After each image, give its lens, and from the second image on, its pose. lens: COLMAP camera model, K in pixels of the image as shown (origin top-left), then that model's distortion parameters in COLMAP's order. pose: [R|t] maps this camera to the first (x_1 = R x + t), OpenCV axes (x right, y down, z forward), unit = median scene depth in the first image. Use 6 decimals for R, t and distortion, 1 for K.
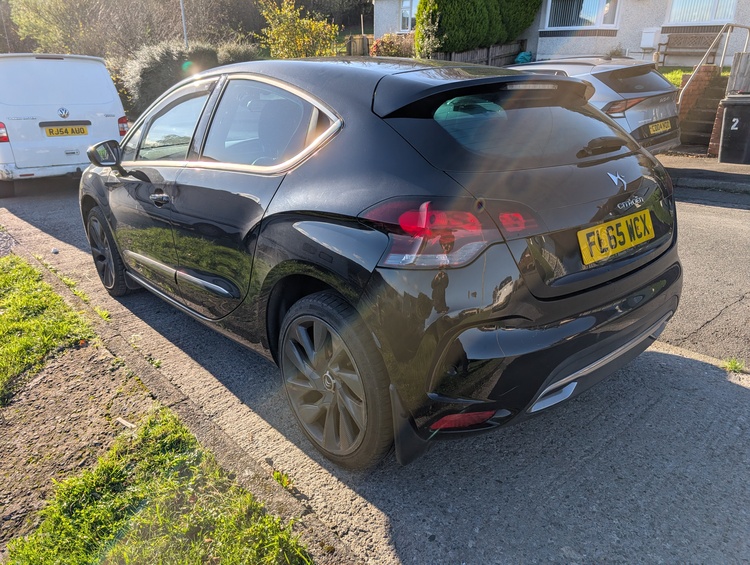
lens RADIAL K [[551.6, 0, 378.1], [0, 551.6, 281.7], [0, 0, 1]] dist [0.044192, -0.046419]
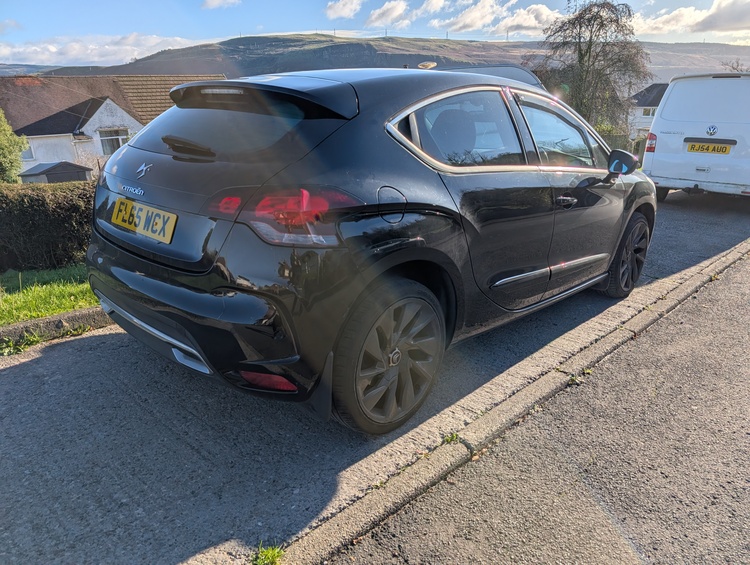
lens RADIAL K [[551.6, 0, 378.1], [0, 551.6, 281.7], [0, 0, 1]] dist [0.044192, -0.046419]
pose [[0.062727, 0.314943, -0.947036, 1.078120], [-0.351099, 0.895212, 0.274453, -0.307316], [0.934235, 0.315287, 0.166730, 0.889449]]
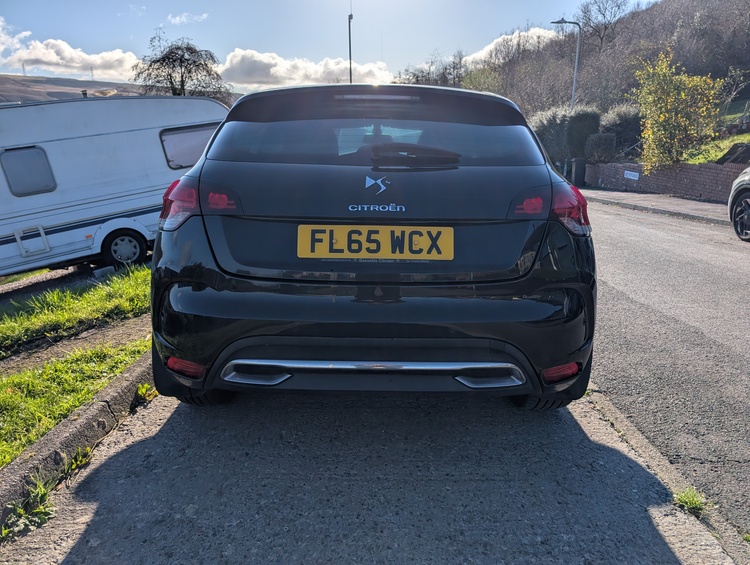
lens RADIAL K [[551.6, 0, 378.1], [0, 551.6, 281.7], [0, 0, 1]] dist [0.044192, -0.046419]
pose [[0.742339, 0.169552, -0.648216, 0.725501], [-0.240527, 0.970402, -0.021628, 0.000064], [0.625363, 0.171968, 0.761149, 0.200083]]
